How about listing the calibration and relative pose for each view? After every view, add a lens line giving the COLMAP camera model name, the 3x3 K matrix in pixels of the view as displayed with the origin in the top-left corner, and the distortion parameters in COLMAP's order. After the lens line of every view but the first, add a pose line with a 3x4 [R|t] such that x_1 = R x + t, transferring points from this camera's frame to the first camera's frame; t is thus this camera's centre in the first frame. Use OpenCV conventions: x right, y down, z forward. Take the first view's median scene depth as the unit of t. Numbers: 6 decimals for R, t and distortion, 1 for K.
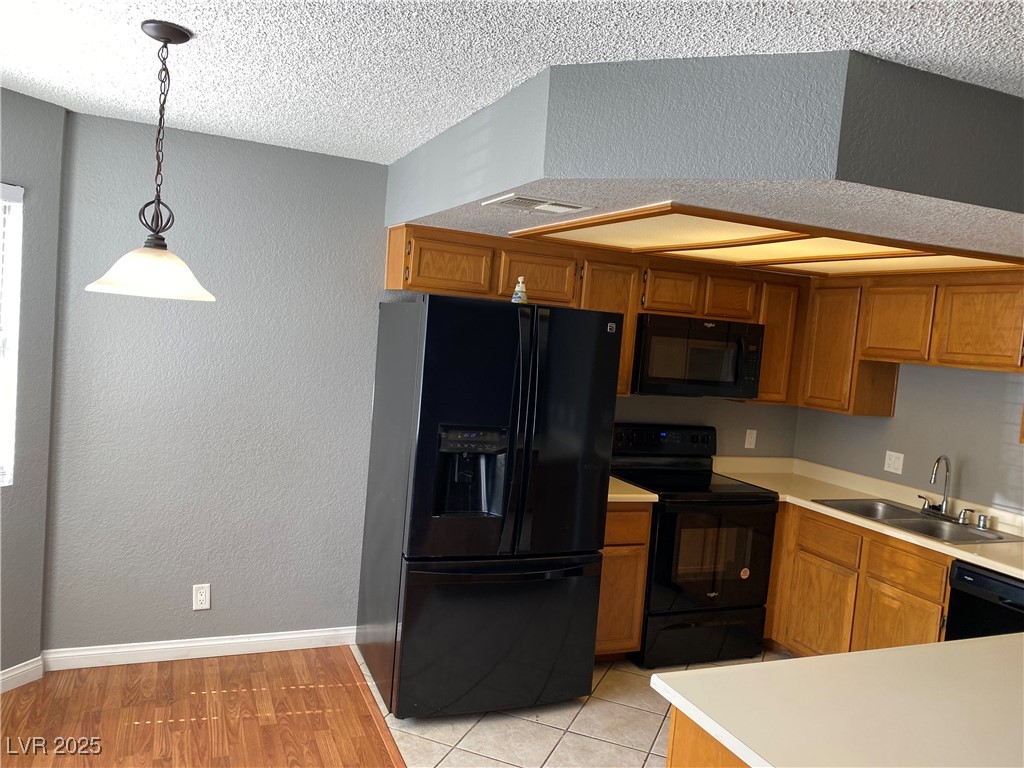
lens RADIAL K [[771.2, 0, 521.0], [0, 771.2, 382.3], [0, 0, 1]] dist [0.067694, -0.099063]
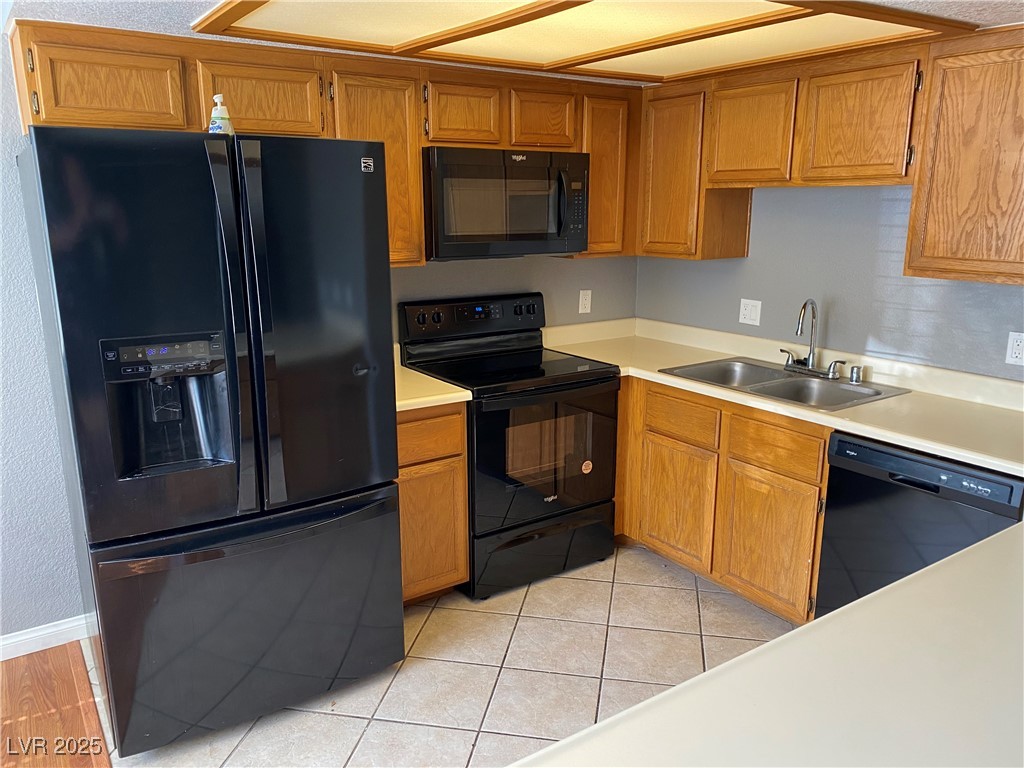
lens RADIAL K [[776.6, 0, 511.4], [0, 776.6, 392.7], [0, 0, 1]] dist [0.015369, -0.008547]
pose [[0.978615, -0.125723, 0.162811, 0.093457], [0.093893, 0.977234, 0.190255, 0.005299], [-0.183023, -0.170899, 0.968140, 0.256210]]
